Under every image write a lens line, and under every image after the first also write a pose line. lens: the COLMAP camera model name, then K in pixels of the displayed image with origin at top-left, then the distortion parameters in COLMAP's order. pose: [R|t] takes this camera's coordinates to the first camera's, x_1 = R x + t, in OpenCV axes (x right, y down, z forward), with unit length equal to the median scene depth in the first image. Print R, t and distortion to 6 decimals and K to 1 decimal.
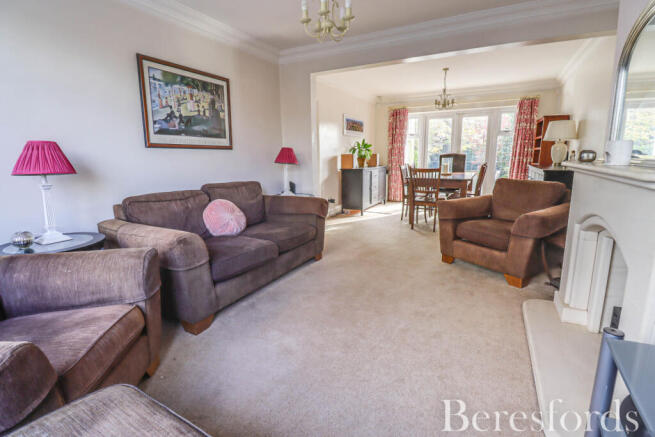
lens RADIAL K [[302.1, 0, 329.0], [0, 302.1, 208.7], [0, 0, 1]] dist [0.001514, -0.015119]
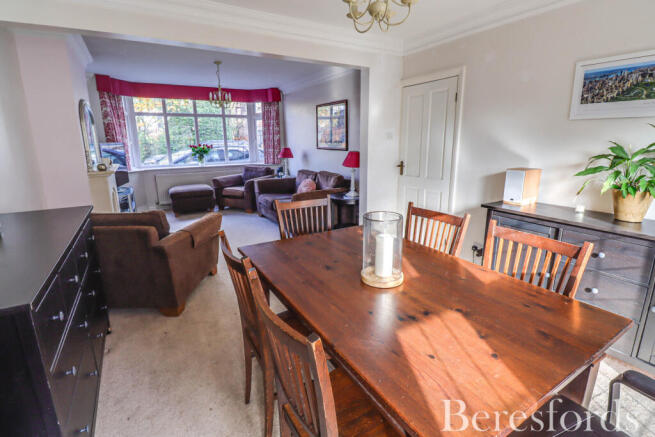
lens RADIAL K [[316.1, 0, 329.4], [0, 316.1, 207.7], [0, 0, 1]] dist [0.001561, -0.011812]
pose [[-0.519477, 0.199208, -0.830939, 1.224537], [-0.136918, 0.940474, 0.311065, -0.491953], [0.843444, 0.275362, -0.461279, 2.111871]]
